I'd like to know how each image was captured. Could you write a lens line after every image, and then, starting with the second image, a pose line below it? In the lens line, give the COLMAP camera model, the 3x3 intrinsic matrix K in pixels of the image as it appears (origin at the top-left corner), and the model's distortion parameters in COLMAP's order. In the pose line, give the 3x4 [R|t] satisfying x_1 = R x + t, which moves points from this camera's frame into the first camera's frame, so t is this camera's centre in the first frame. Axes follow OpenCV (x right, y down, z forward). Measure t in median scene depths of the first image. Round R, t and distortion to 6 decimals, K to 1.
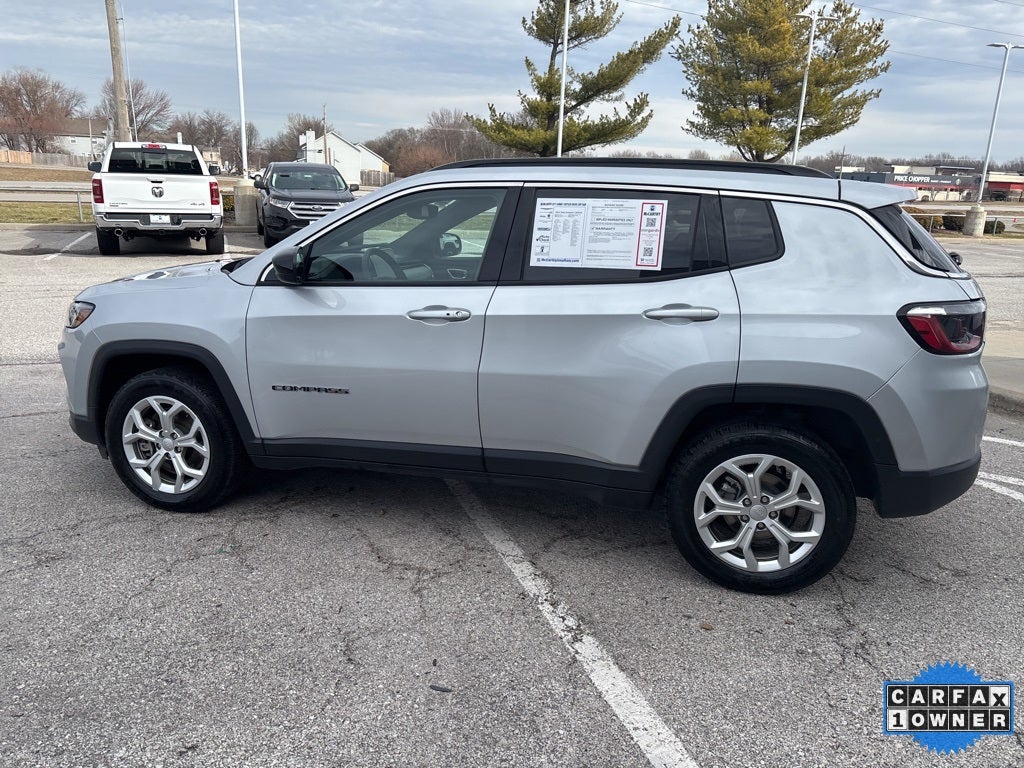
lens RADIAL K [[776.2, 0, 507.8], [0, 776.2, 386.7], [0, 0, 1]] dist [0.049689, -0.059554]
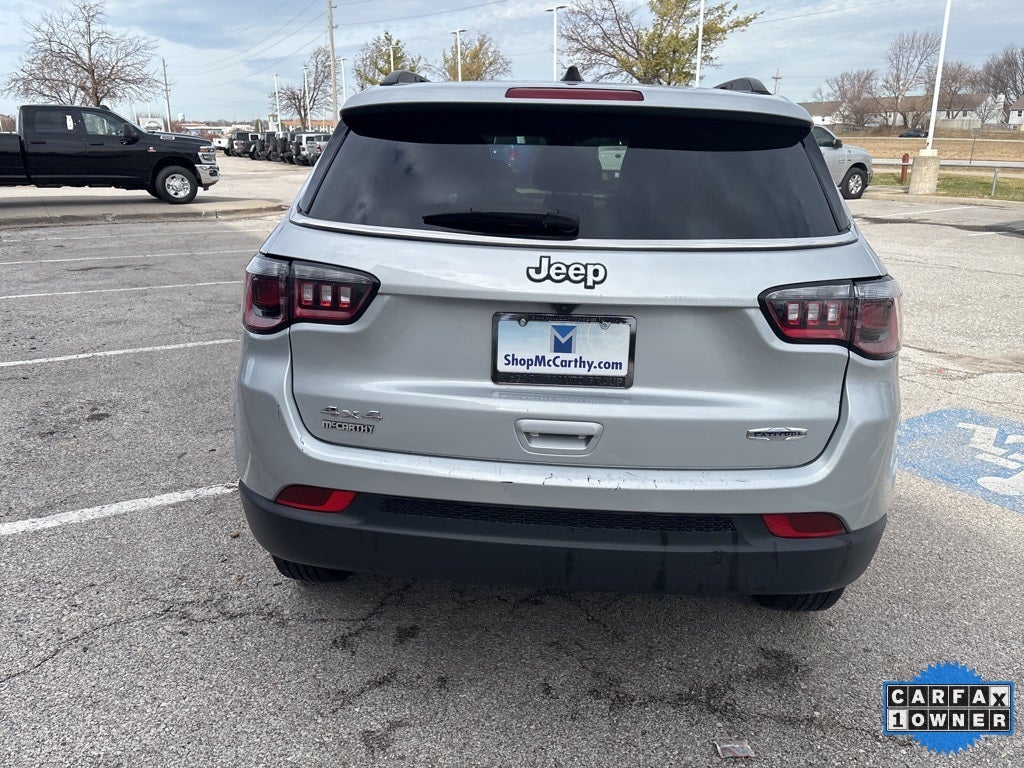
lens RADIAL K [[776.2, 0, 509.5], [0, 776.2, 384.6], [0, 0, 1]] dist [0.049689, -0.059554]
pose [[0.202783, 0.261608, -0.943631, 1.135954], [-0.252411, 0.945053, 0.207760, -0.172880], [0.946133, 0.196053, 0.257674, 0.932377]]
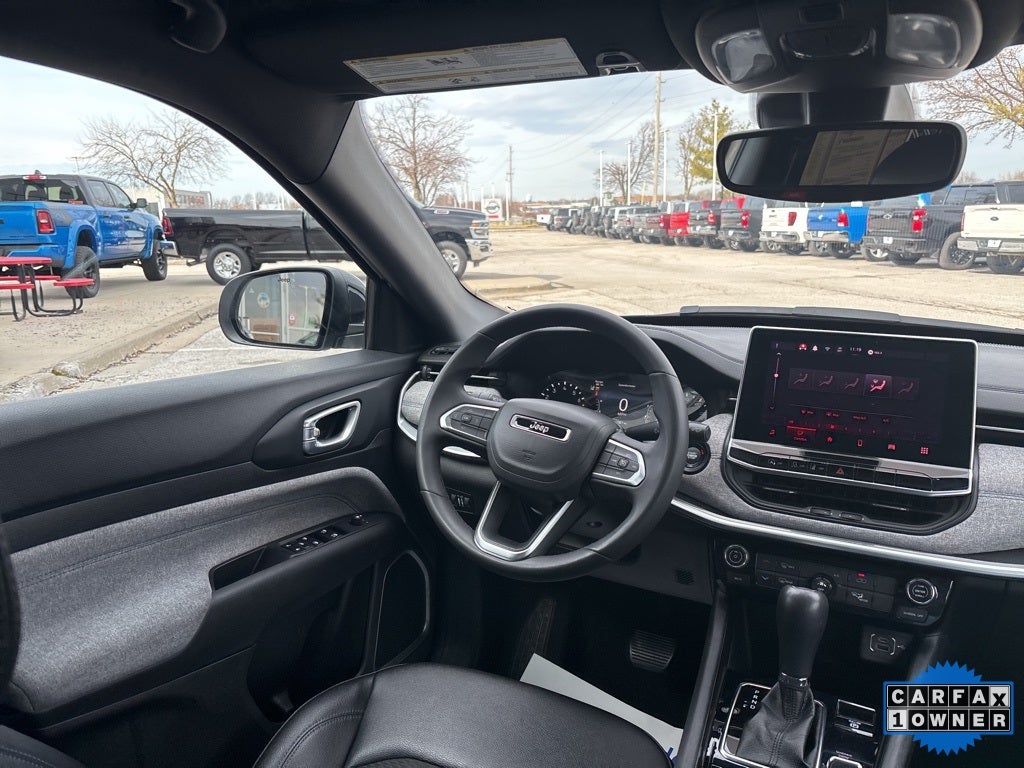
lens RADIAL K [[776.2, 0, 510.4], [0, 776.2, 391.9], [0, 0, 1]] dist [0.049689, -0.059554]
pose [[-0.197683, 0.186405, -0.962380, 0.135191], [-0.244488, 0.941353, 0.232553, -0.249985], [0.949288, 0.281262, -0.140515, 1.237524]]
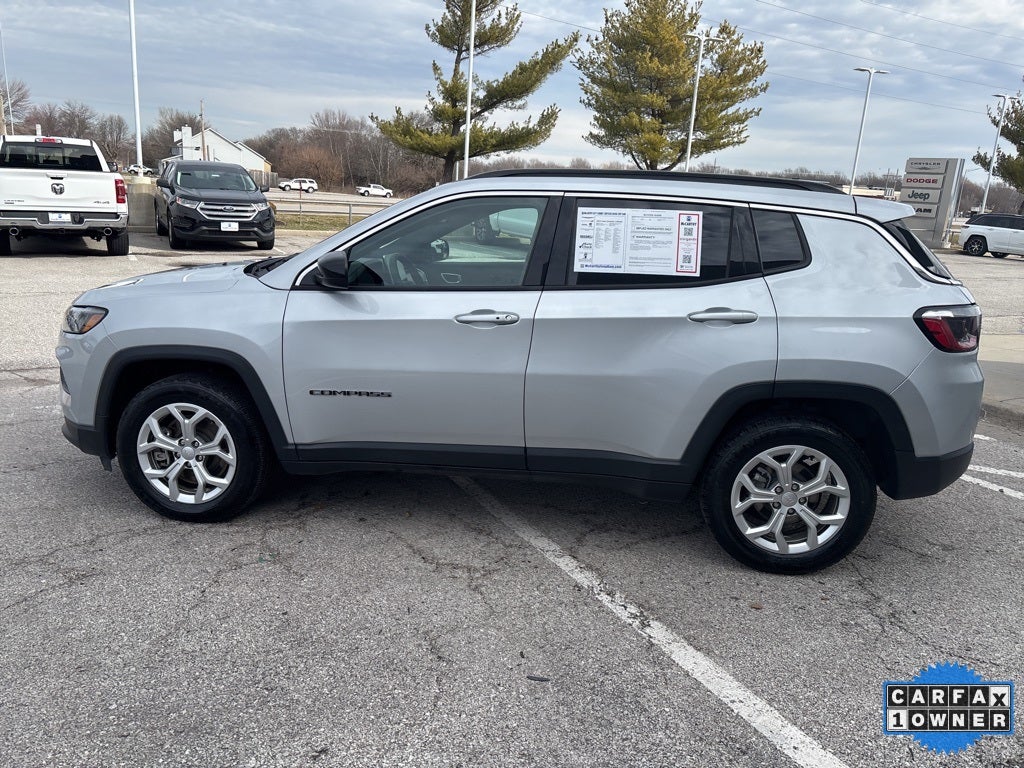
lens RADIAL K [[776.2, 0, 509.3], [0, 776.2, 379.3], [0, 0, 1]] dist [0.049689, -0.059554]
pose [[0.989307, -0.014577, 0.145117, -0.211475], [0.016569, 0.999784, -0.012527, 0.001253], [-0.144903, 0.014798, 0.989335, -0.021510]]
